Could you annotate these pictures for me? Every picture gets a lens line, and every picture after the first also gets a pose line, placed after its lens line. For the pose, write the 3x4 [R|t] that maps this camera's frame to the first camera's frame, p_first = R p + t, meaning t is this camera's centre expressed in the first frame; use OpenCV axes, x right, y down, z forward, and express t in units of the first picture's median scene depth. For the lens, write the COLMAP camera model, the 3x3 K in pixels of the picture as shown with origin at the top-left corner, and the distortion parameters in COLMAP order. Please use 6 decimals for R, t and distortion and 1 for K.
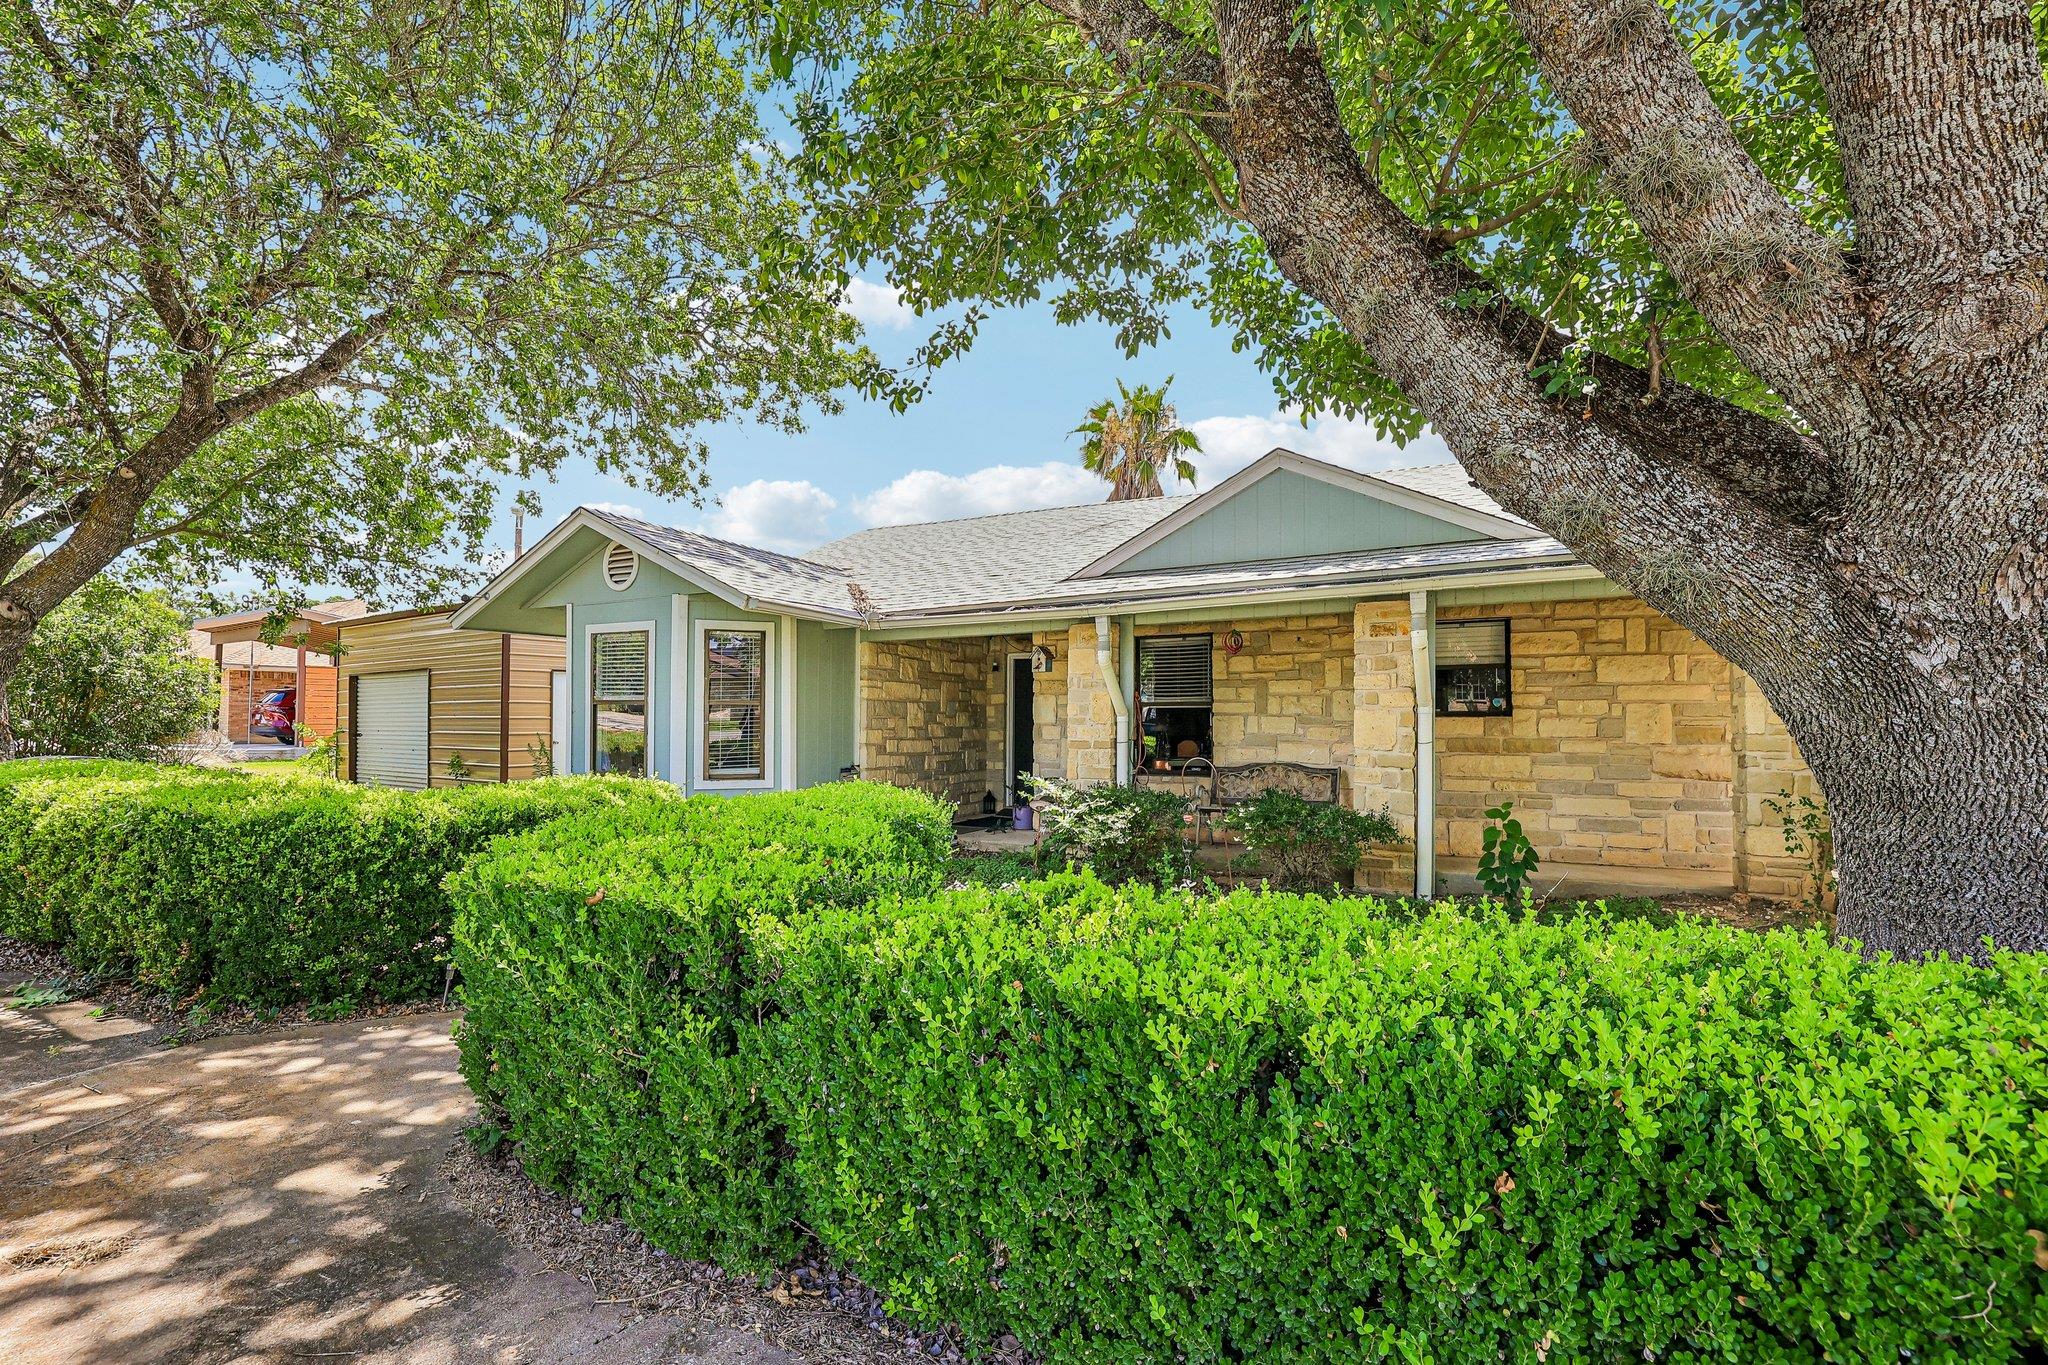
lens RADIAL K [[901.6, 0, 1042.8], [0, 901.6, 682.1], [0, 0, 1]] dist [-0.002236, -0.000029]
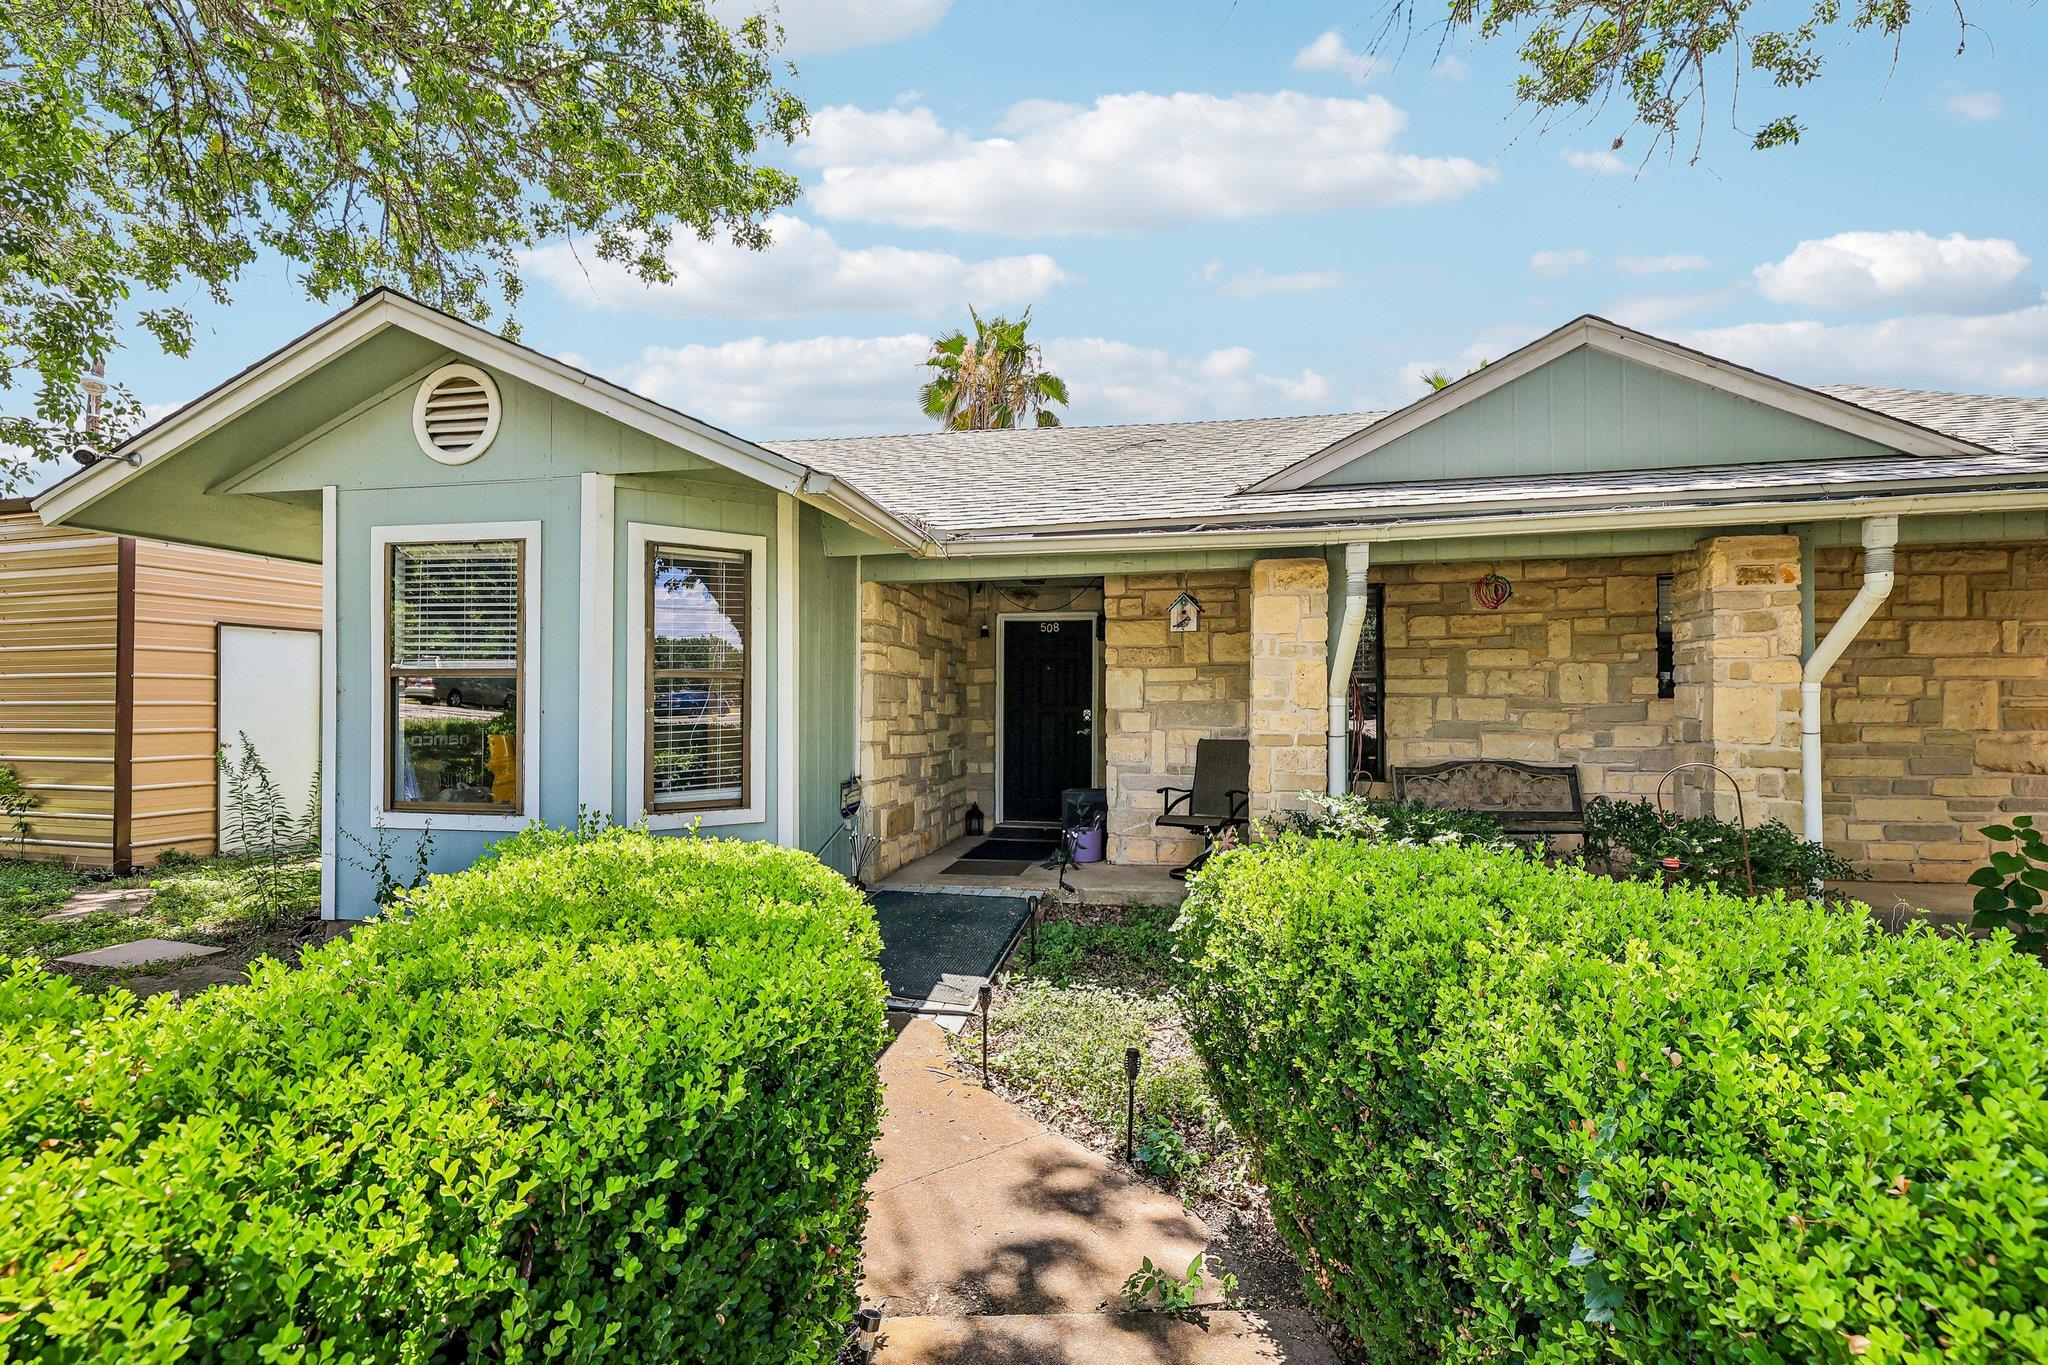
lens RADIAL K [[904.7, 0, 1023.2], [0, 904.7, 673.6], [0, 0, 1]] dist [0.003178, 0.000585]
pose [[0.953178, 0.007522, 0.302318, -0.288571], [-0.009037, 0.999953, 0.003613, 0.016707], [-0.302276, -0.006176, 0.953200, 0.359505]]
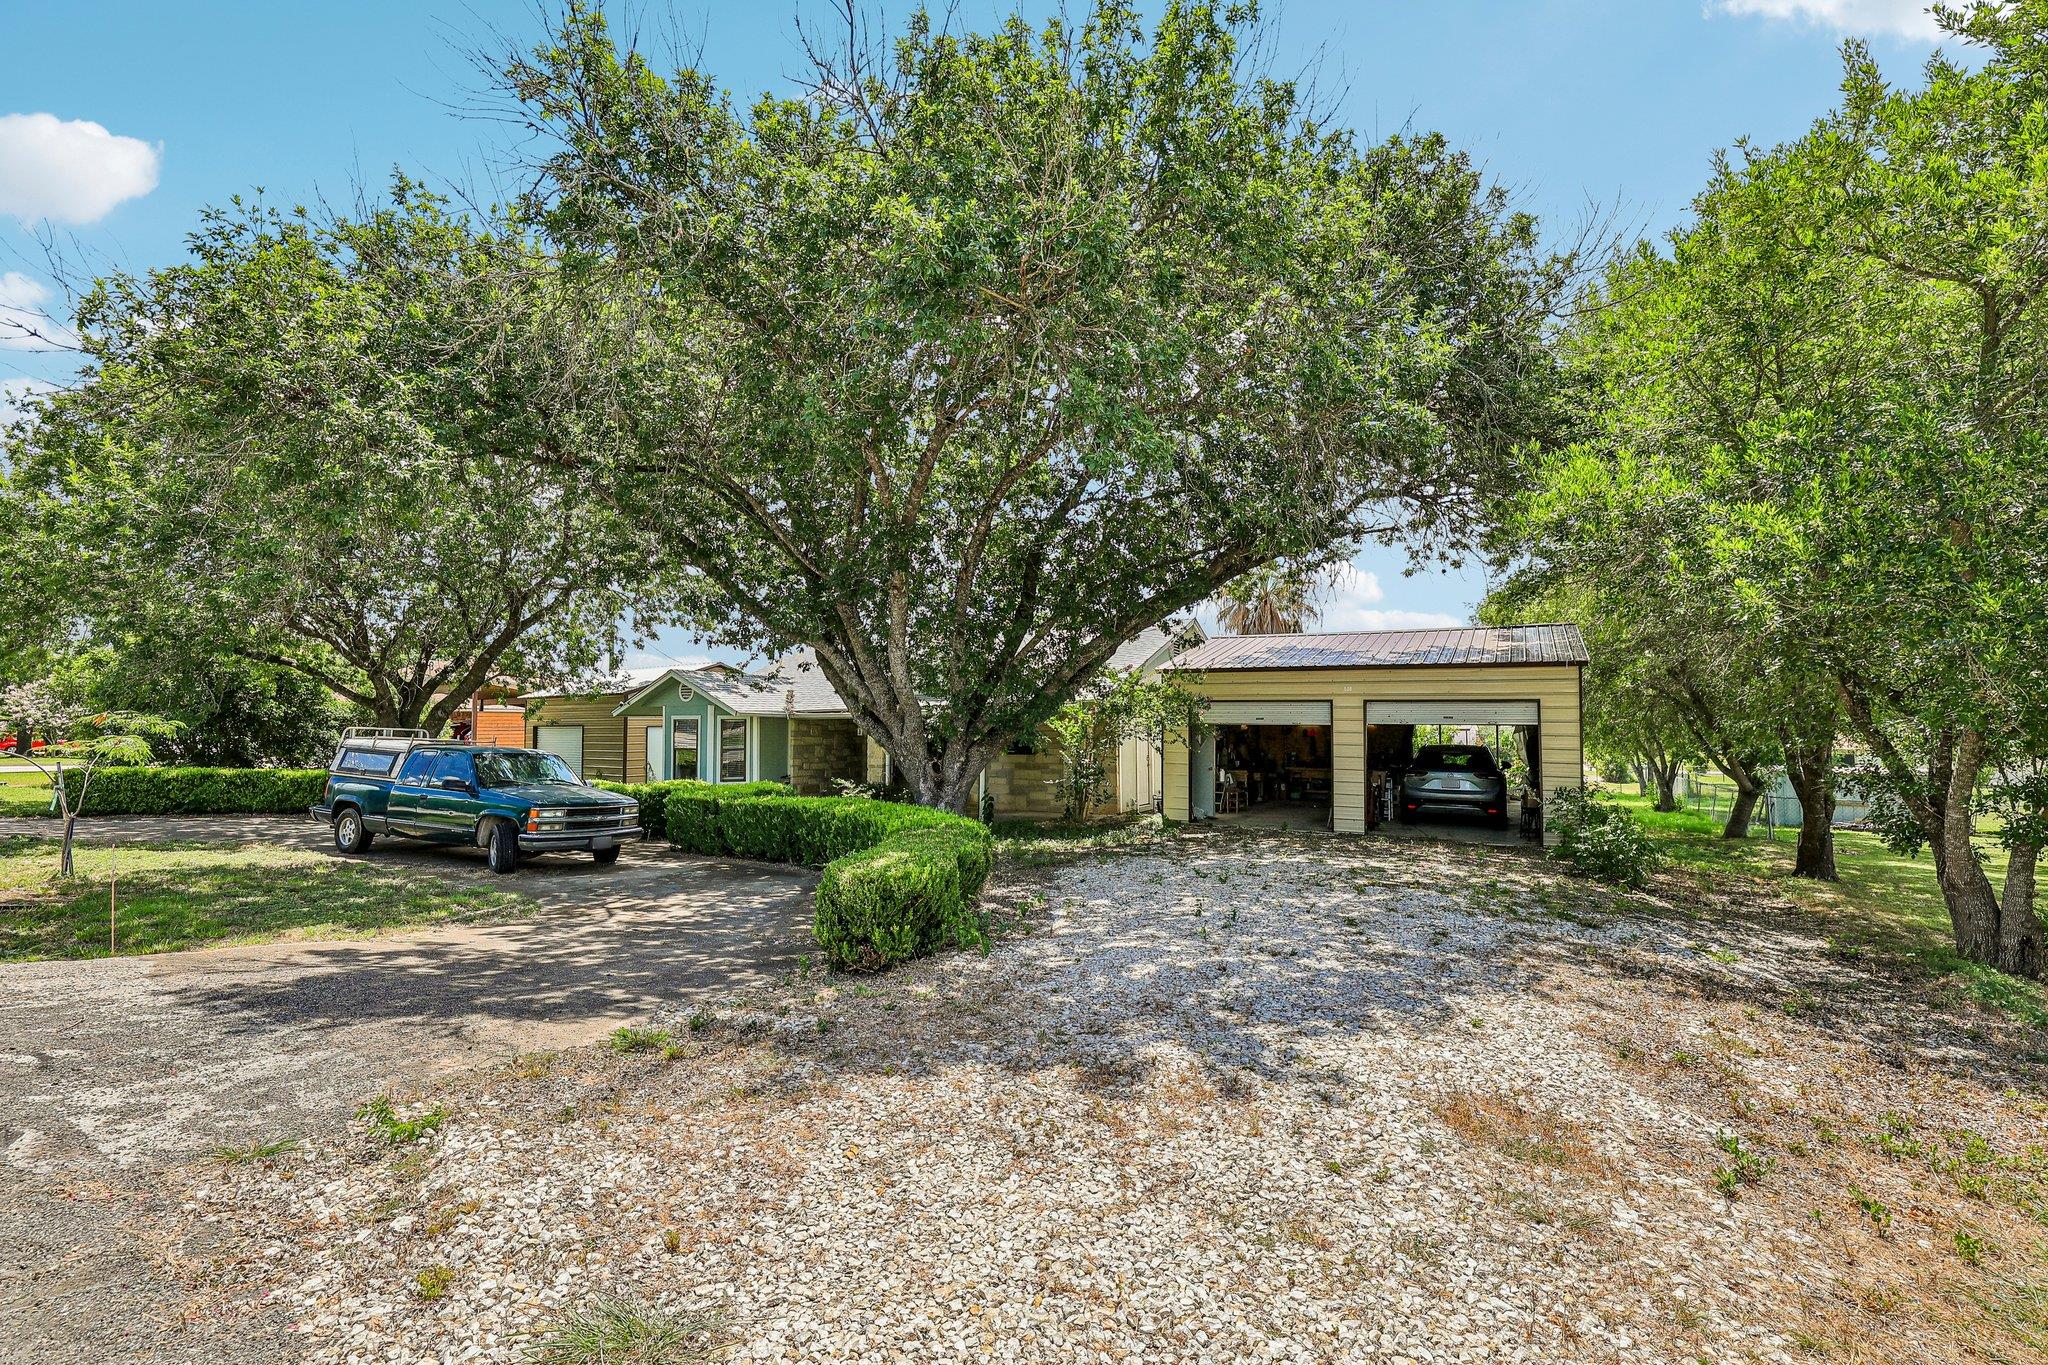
lens RADIAL K [[901.6, 0, 1042.8], [0, 901.6, 682.1], [0, 0, 1]] dist [-0.002236, -0.000029]
pose [[0.999403, -0.005450, -0.034116, 0.506728], [0.005261, 0.999970, -0.005624, -0.125268], [0.034146, 0.005441, 0.999402, -1.229693]]
